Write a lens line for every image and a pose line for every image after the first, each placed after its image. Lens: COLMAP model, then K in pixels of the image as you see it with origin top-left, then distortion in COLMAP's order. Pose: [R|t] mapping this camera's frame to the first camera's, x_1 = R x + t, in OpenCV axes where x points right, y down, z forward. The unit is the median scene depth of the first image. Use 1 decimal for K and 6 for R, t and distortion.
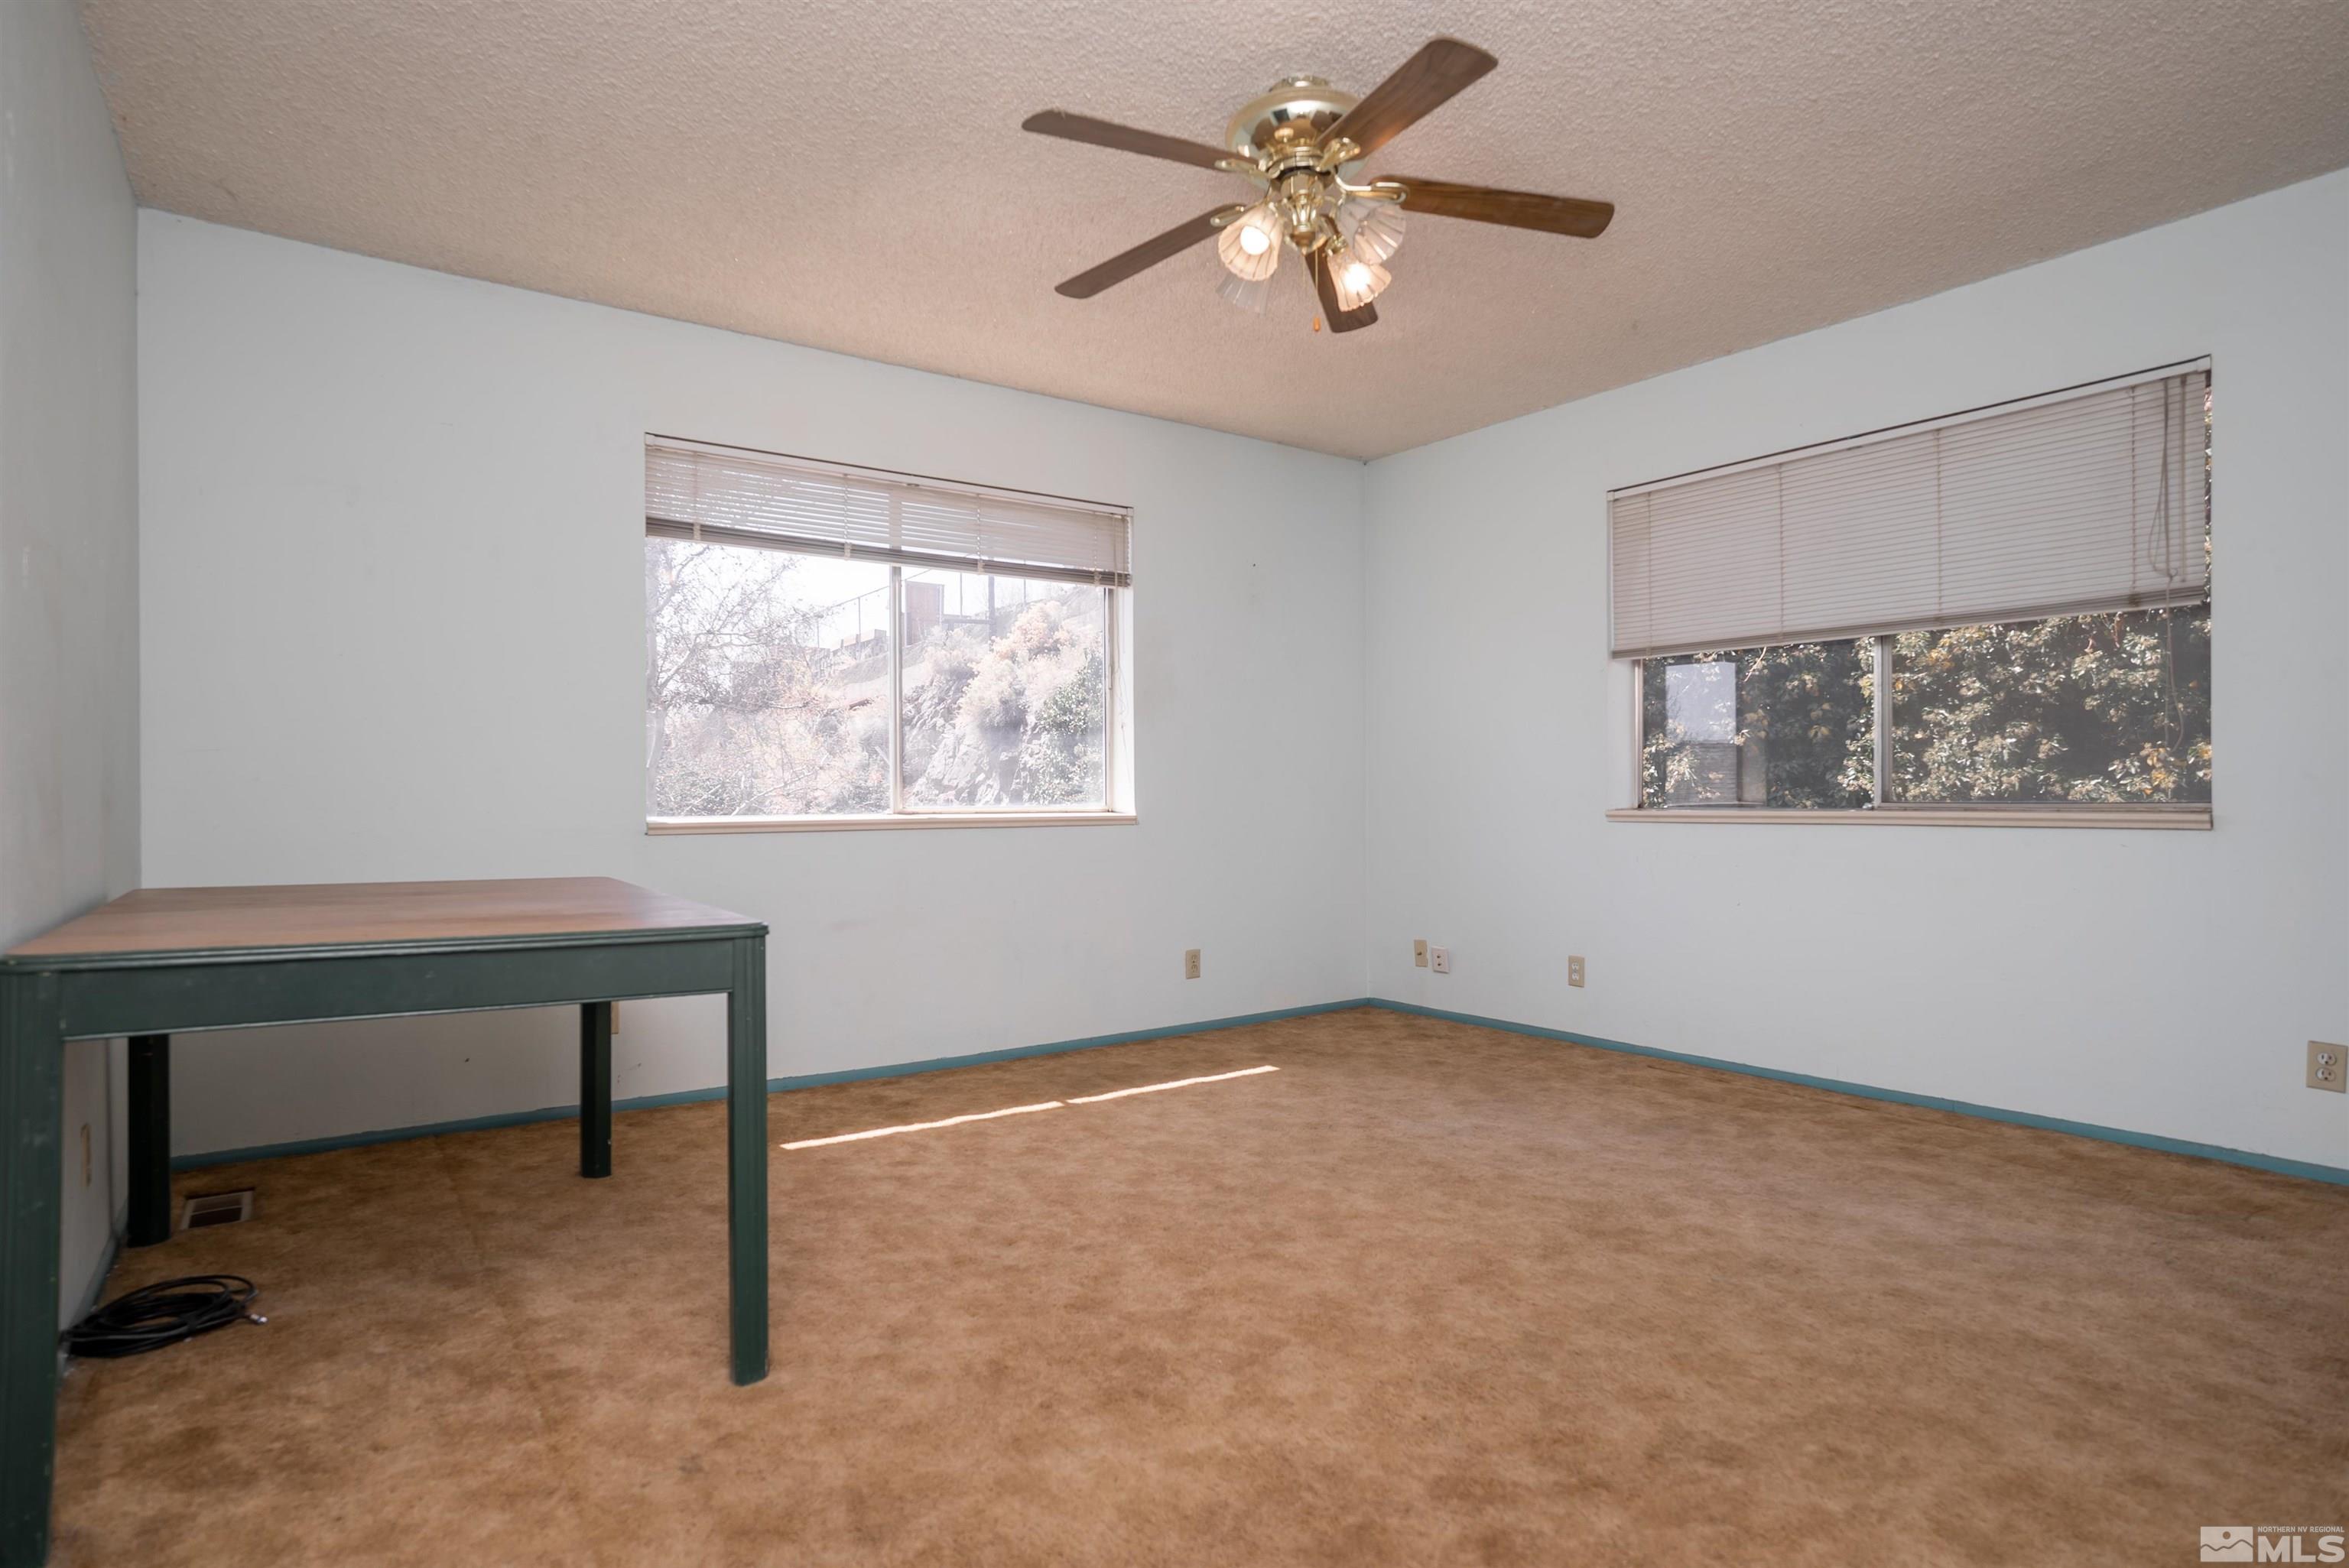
lens RADIAL K [[1243.4, 0, 1213.4], [0, 1243.4, 795.0], [0, 0, 1]] dist [-0.072210, 0.038591]
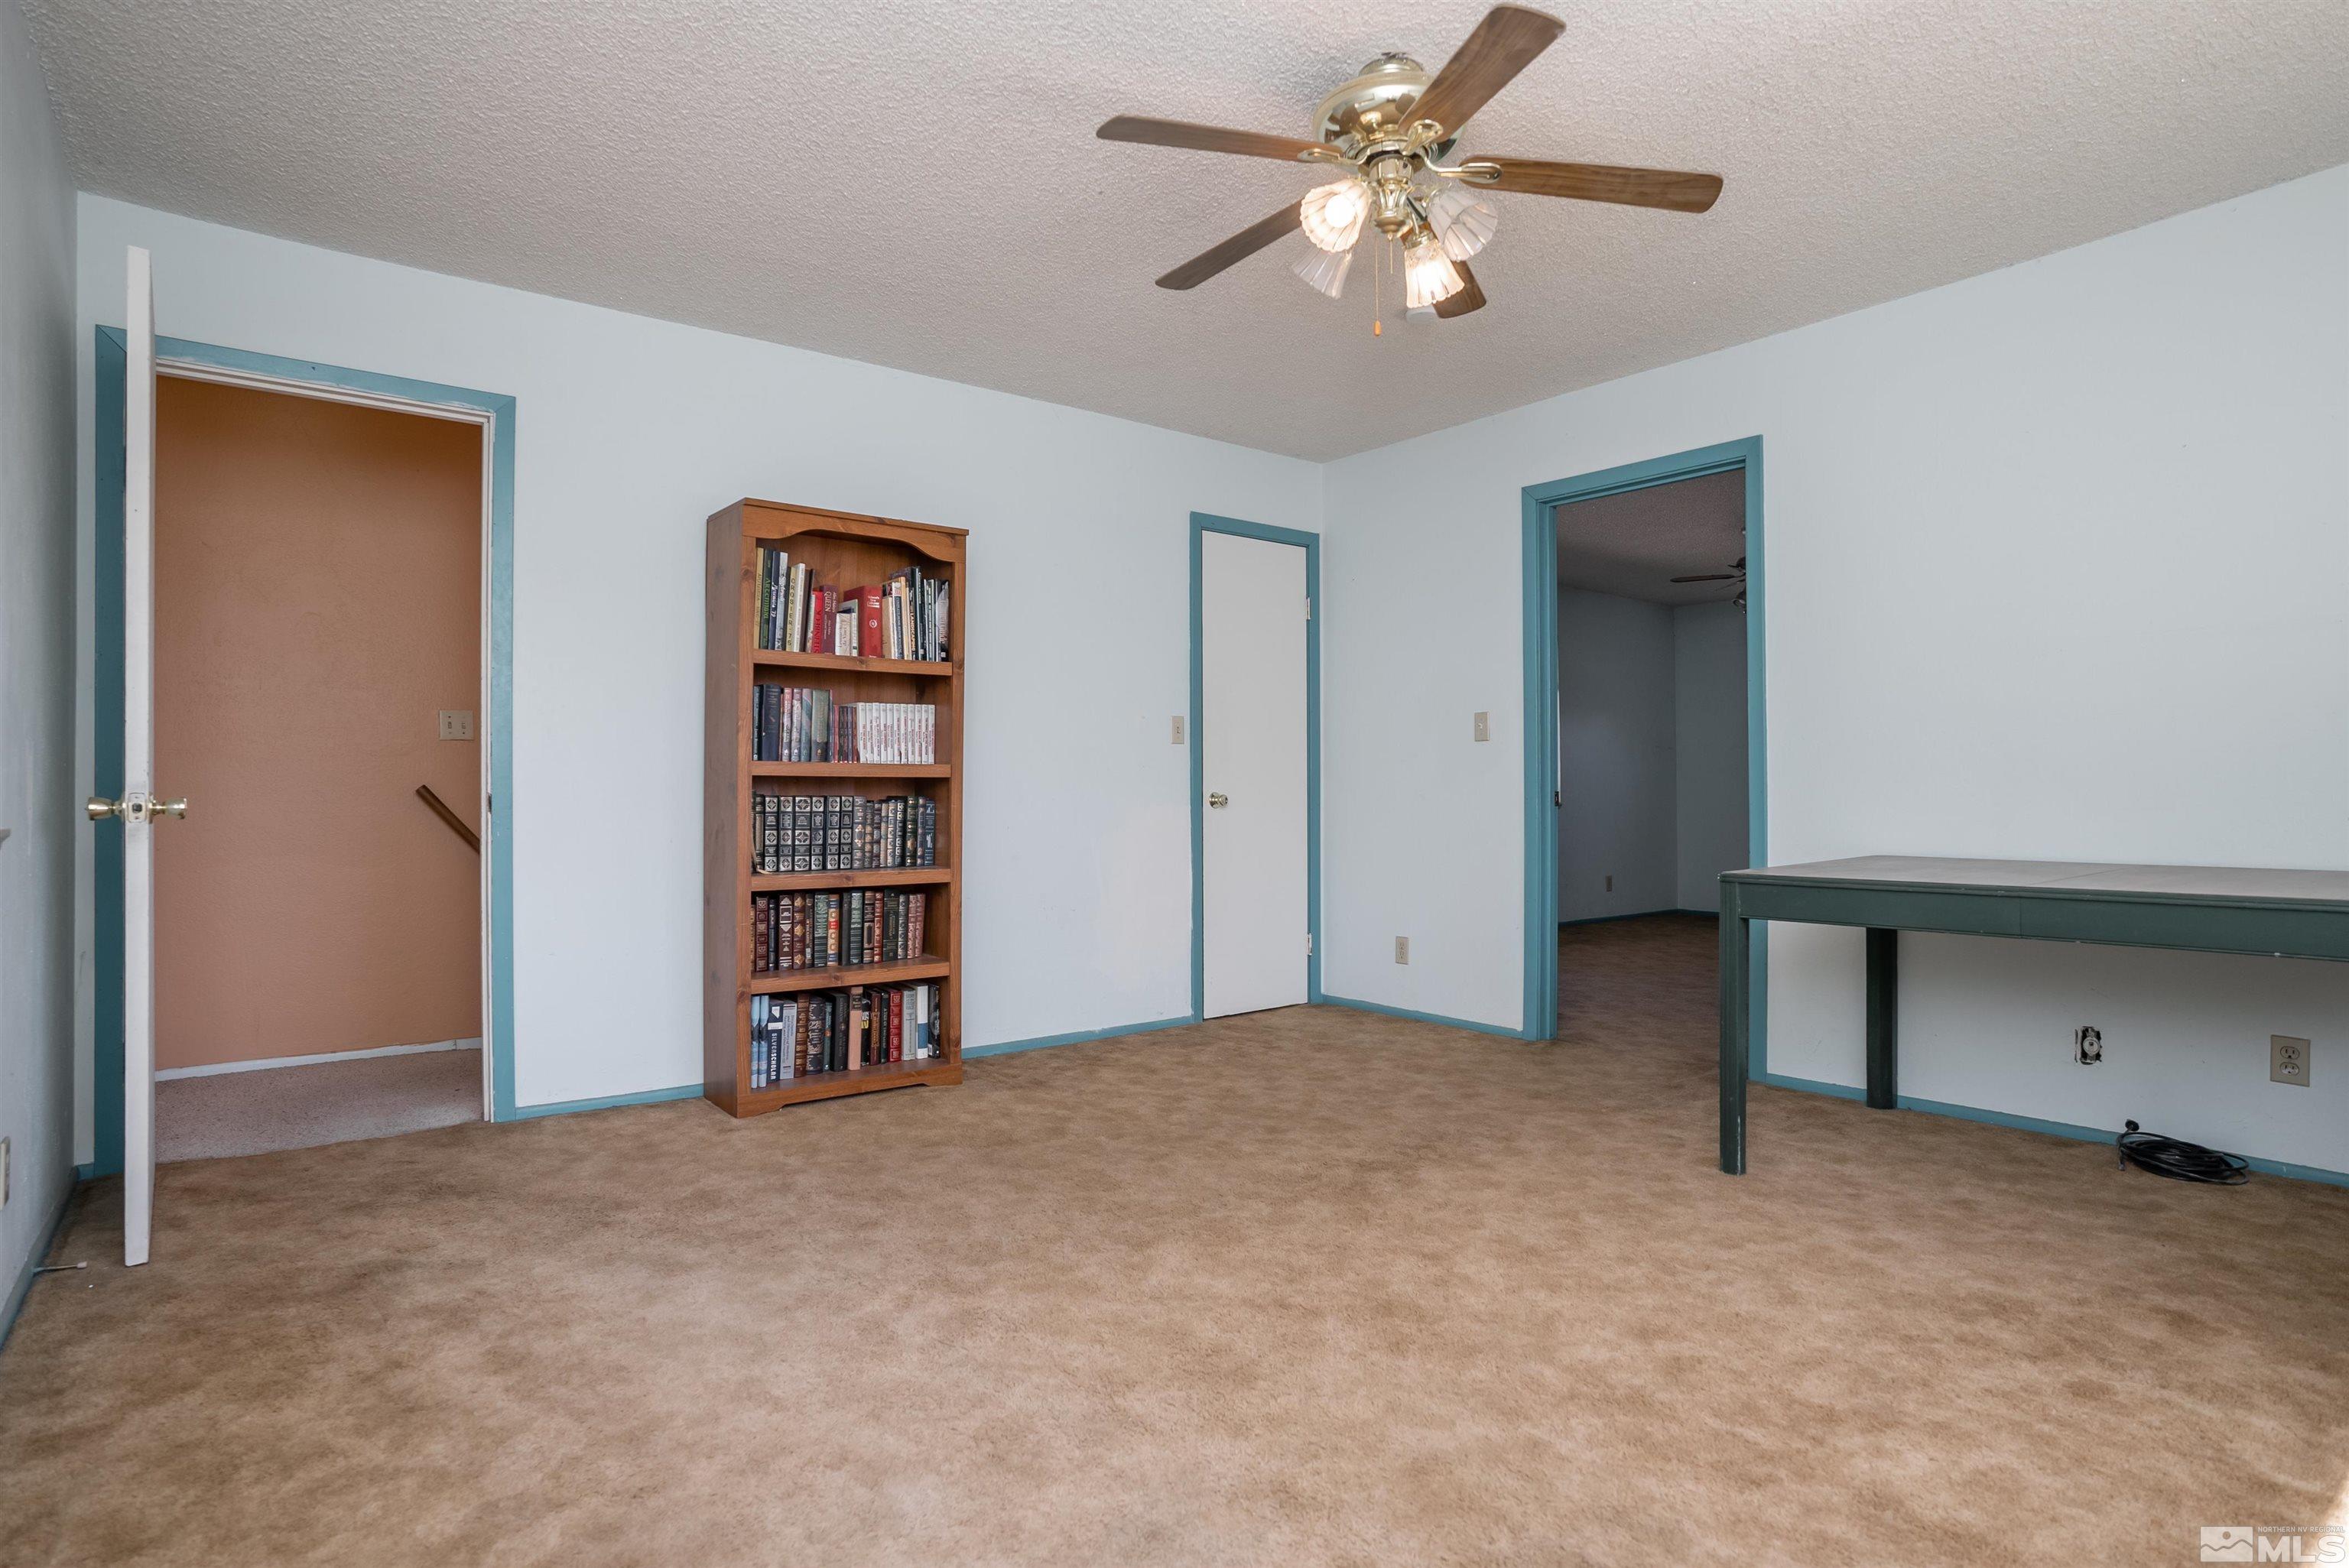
lens RADIAL K [[1243.4, 0, 1213.4], [0, 1243.4, 795.0], [0, 0, 1]] dist [-0.072210, 0.038591]
pose [[-0.999266, 0.003584, -0.038150, 0.254598], [0.003724, 0.999987, -0.003603, 0.005281], [0.038136, -0.003742, -0.999266, 1.954298]]
